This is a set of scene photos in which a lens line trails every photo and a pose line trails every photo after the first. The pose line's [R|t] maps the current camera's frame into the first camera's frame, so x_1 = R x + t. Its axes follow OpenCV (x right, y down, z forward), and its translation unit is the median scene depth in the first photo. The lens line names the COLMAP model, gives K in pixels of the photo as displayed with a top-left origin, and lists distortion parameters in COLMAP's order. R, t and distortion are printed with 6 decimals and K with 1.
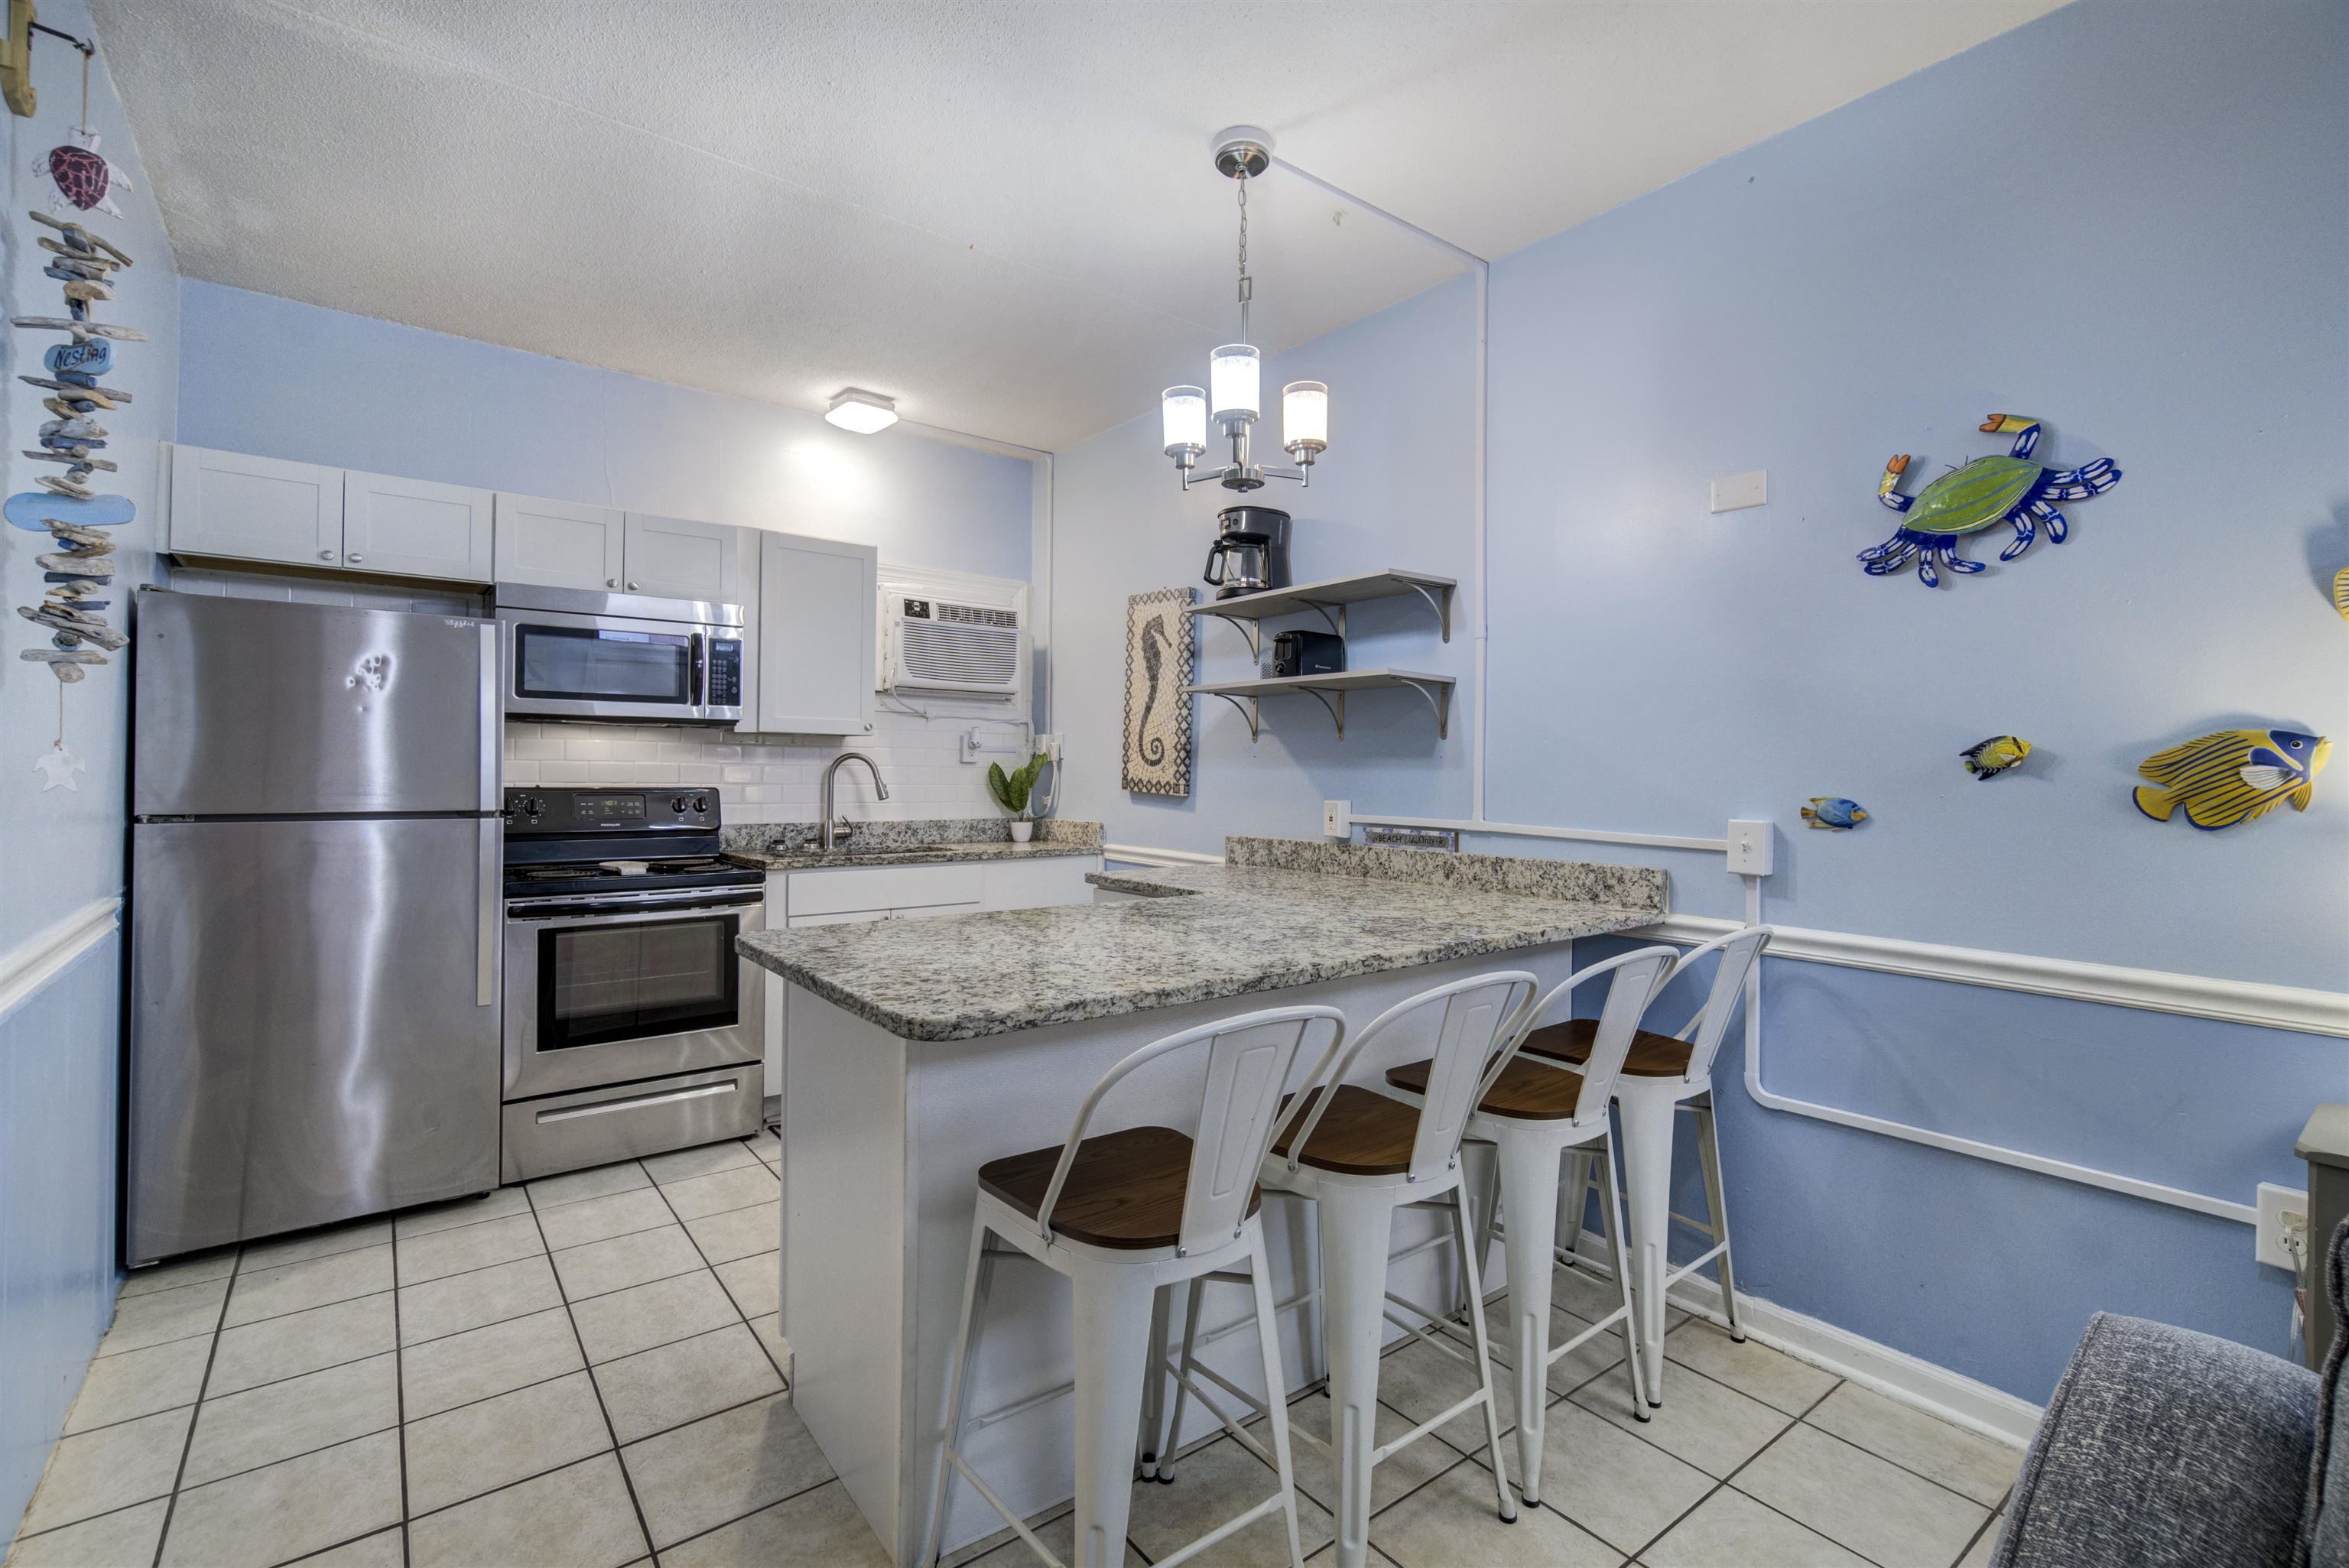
lens RADIAL K [[1040.3, 0, 1173.3], [0, 1040.3, 767.5], [0, 0, 1]] dist [0.001566, 0.000506]
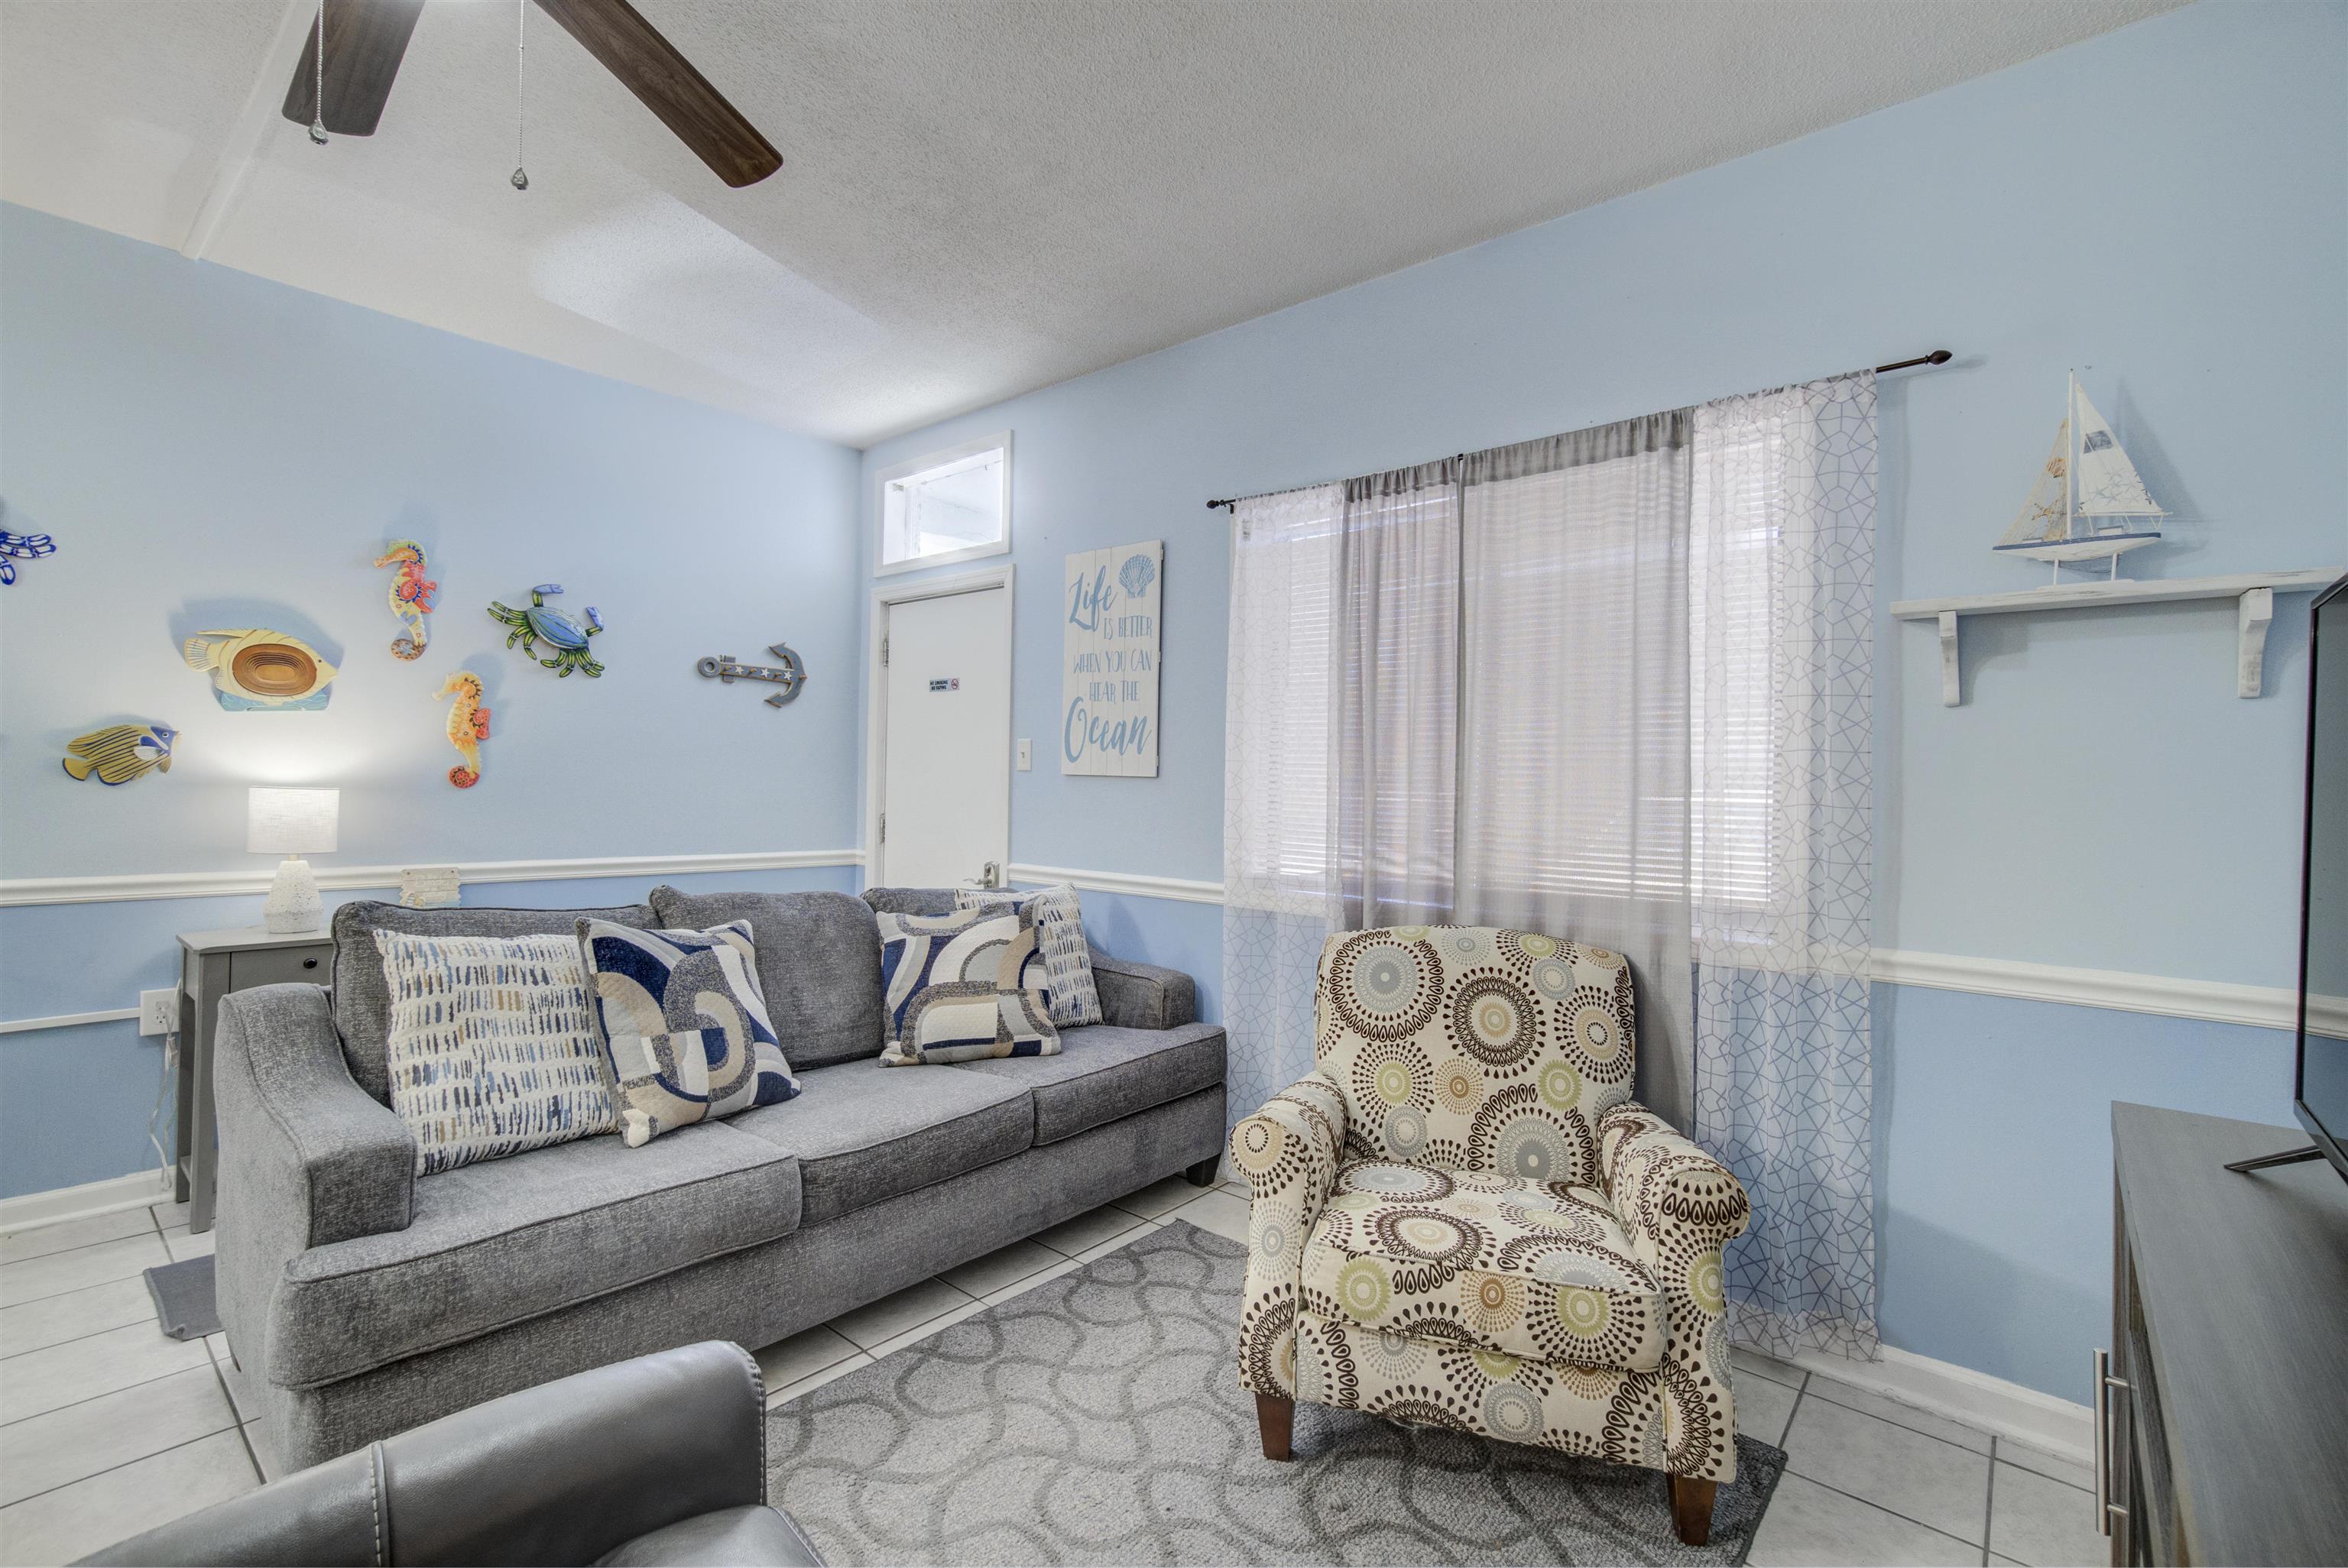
lens RADIAL K [[1049.1, 0, 1166.1], [0, 1049.1, 774.8], [0, 0, 1]] dist [-0.002485, 0.000426]
pose [[-0.204985, -0.009376, 0.978720, -0.496488], [-0.024676, 0.999686, 0.004408, -0.002043], [-0.978454, -0.023247, -0.205152, -0.141857]]
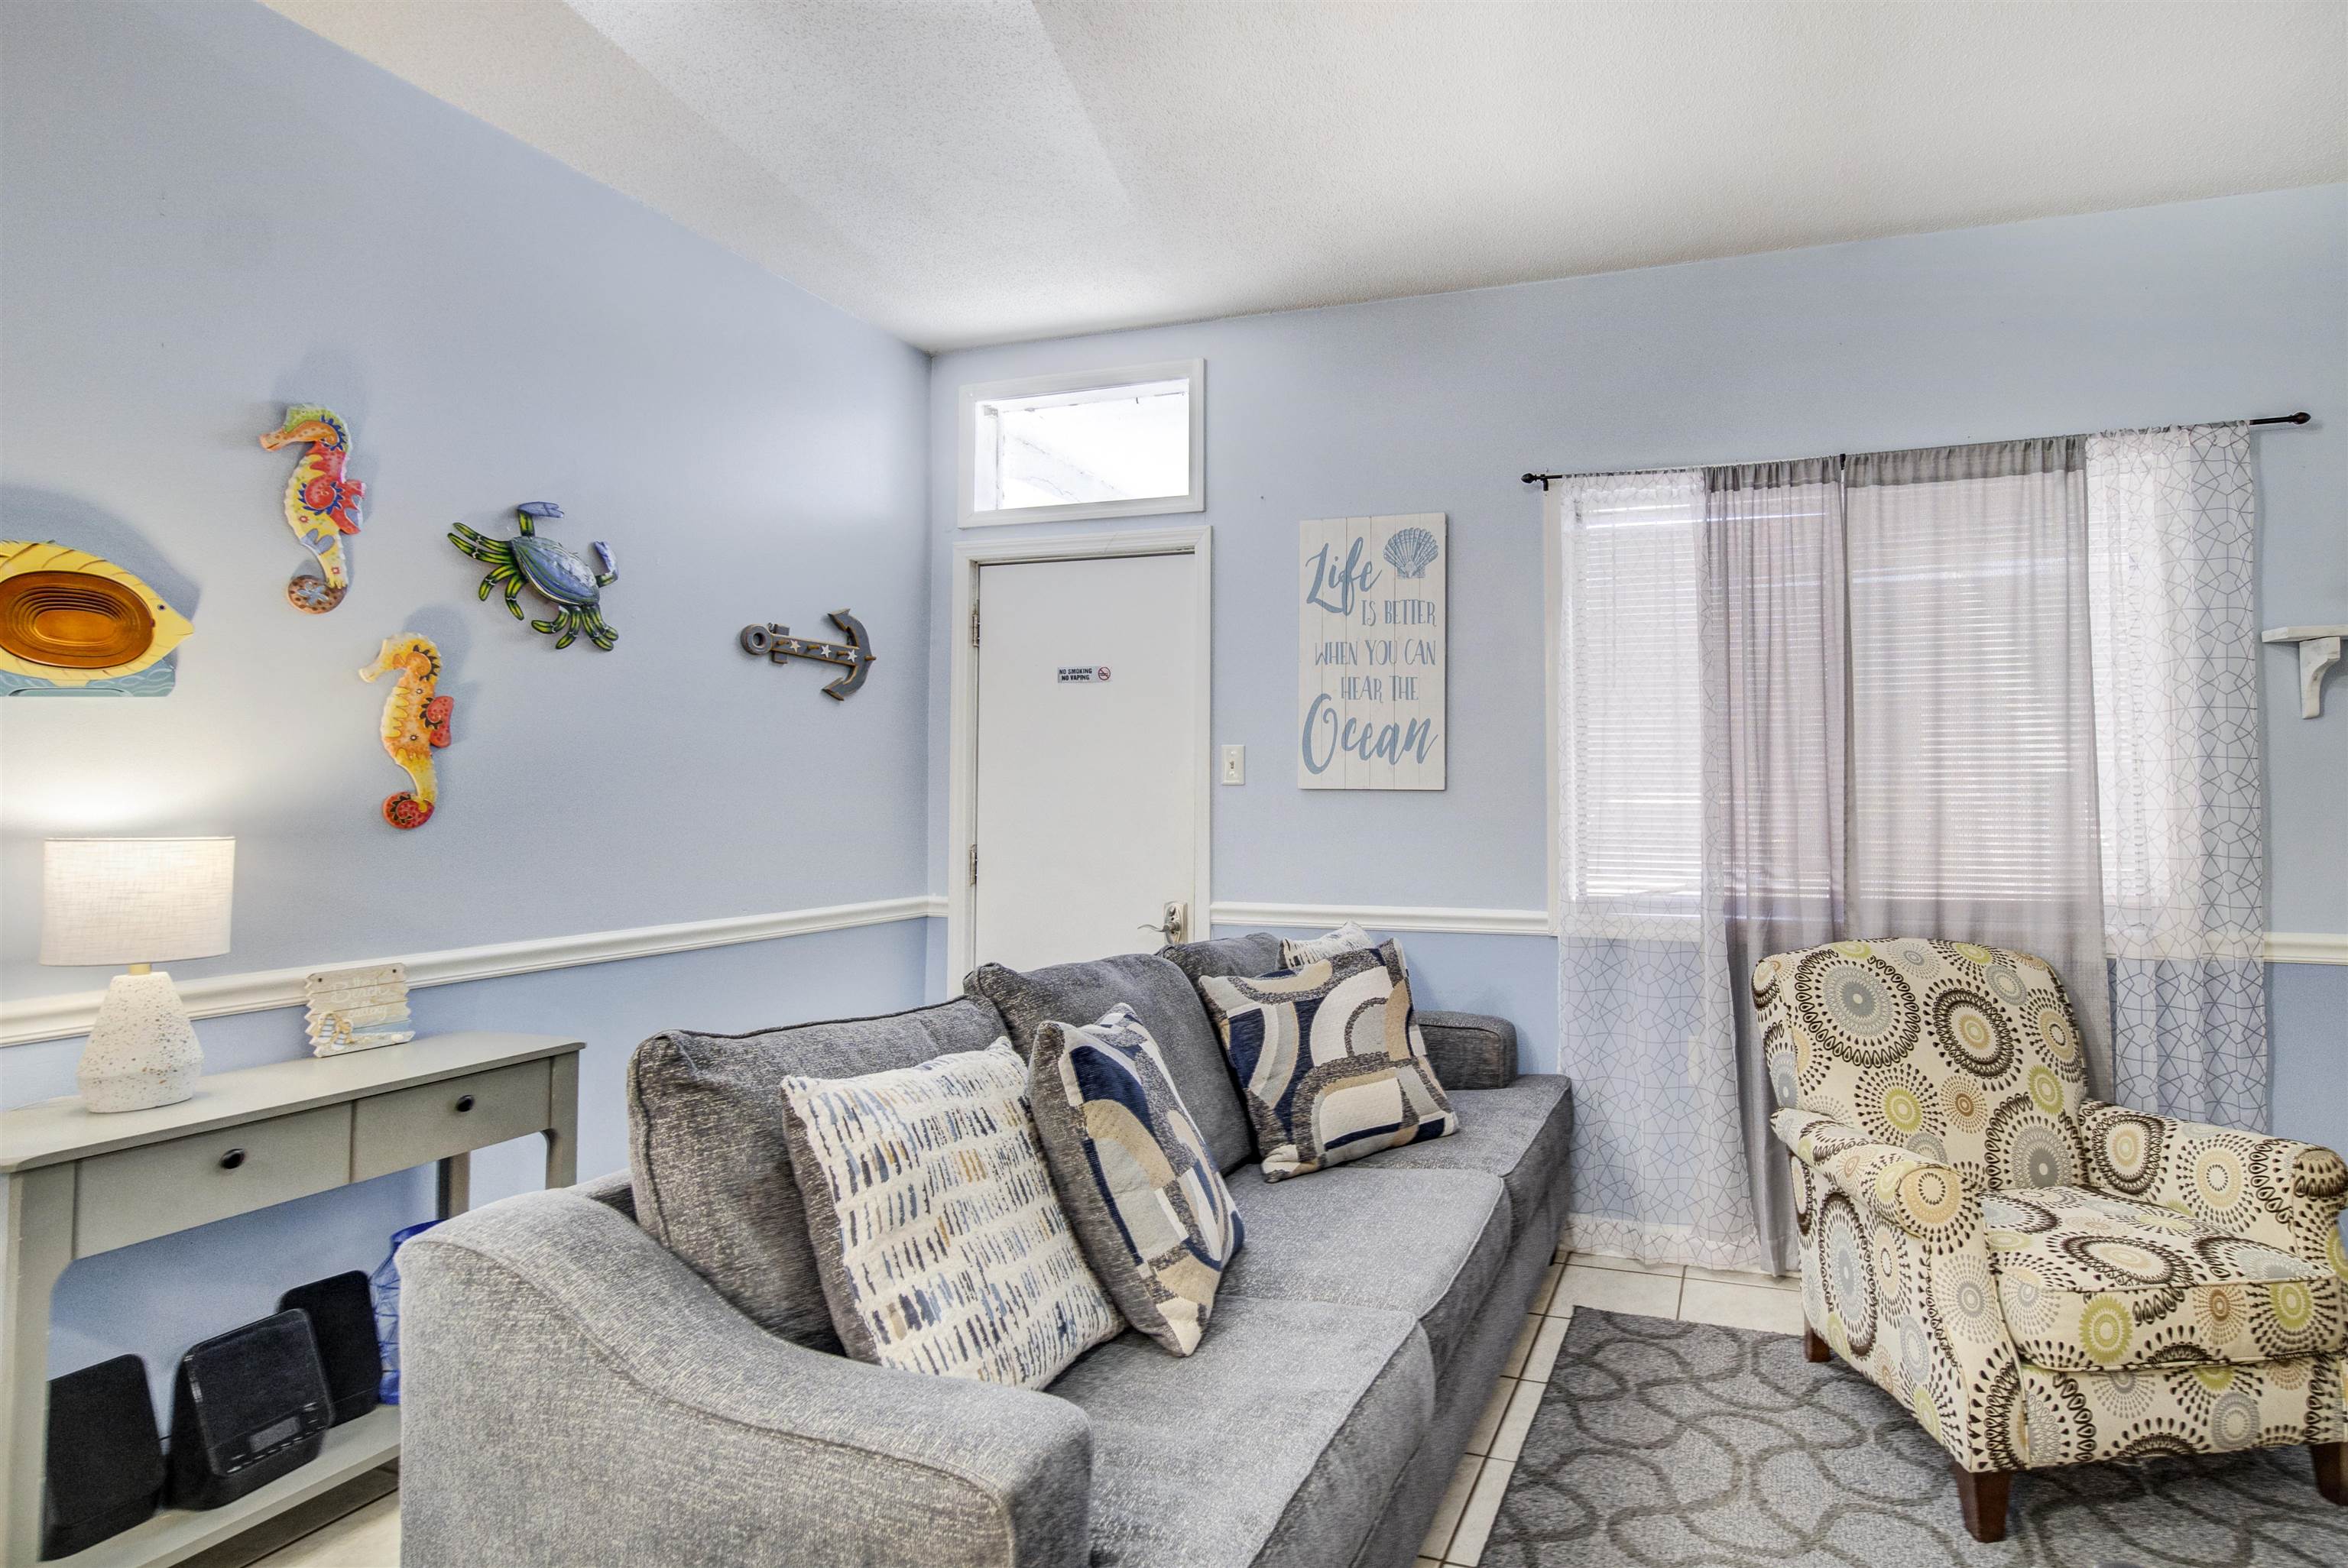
lens RADIAL K [[1159.5, 0, 1433.2], [0, 1159.5, 750.6], [0, 0, 1]] dist [0.000513, -0.000132]
pose [[-0.597325, 0.016558, 0.801828, -0.249559], [-0.010069, 0.999553, -0.028142, -0.000492], [-0.801936, -0.024883, -0.596891, 0.256954]]
